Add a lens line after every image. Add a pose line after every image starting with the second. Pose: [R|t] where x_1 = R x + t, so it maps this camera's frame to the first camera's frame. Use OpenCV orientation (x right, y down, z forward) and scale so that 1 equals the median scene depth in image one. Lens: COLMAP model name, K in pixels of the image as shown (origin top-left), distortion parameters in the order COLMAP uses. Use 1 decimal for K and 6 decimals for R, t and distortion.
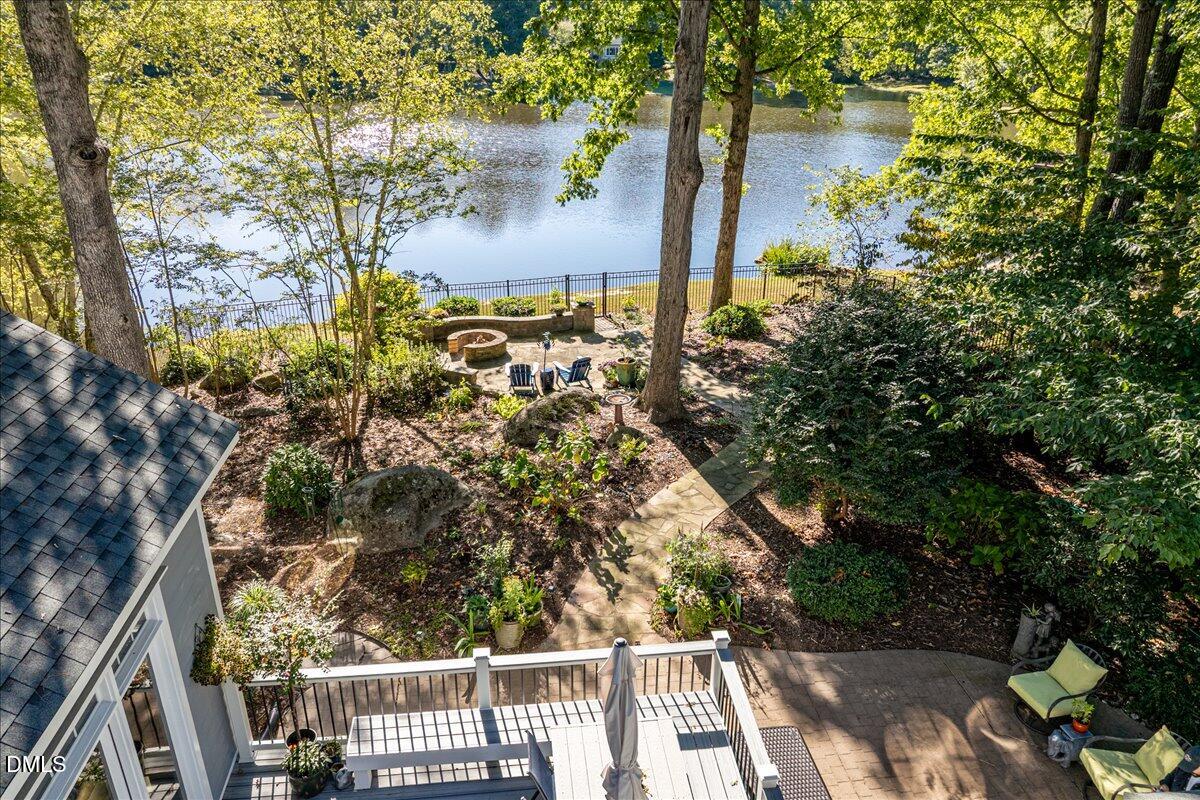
lens RADIAL K [[848.8, 0, 600.0], [0, 848.8, 400.0], [0, 0, 1]] dist [-0.035695, 0.000078]
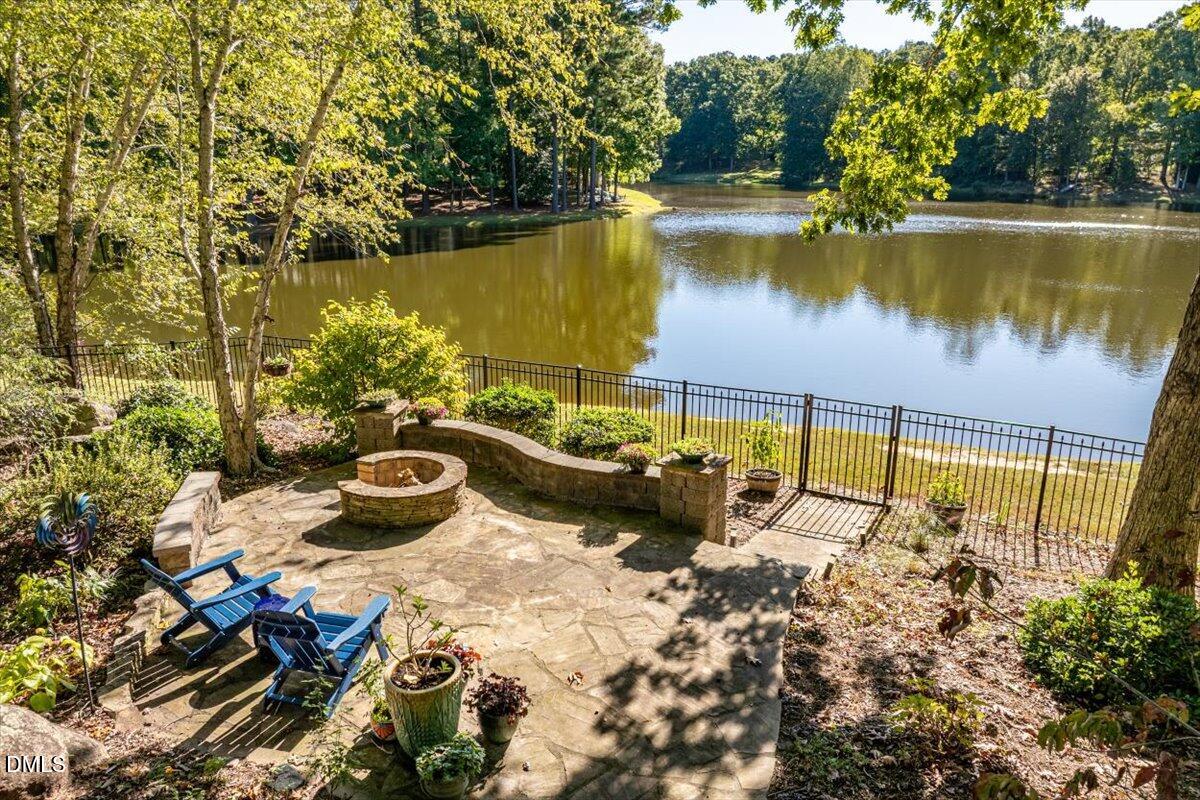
lens RADIAL K [[848.8, 0, 600.0], [0, 848.8, 400.0], [0, 0, 1]] dist [-0.035695, 0.000078]
pose [[0.737503, 0.184721, -0.649590, 0.198404], [-0.266011, 0.963563, -0.028007, -0.117169], [0.620748, 0.193453, 0.759768, 0.672904]]
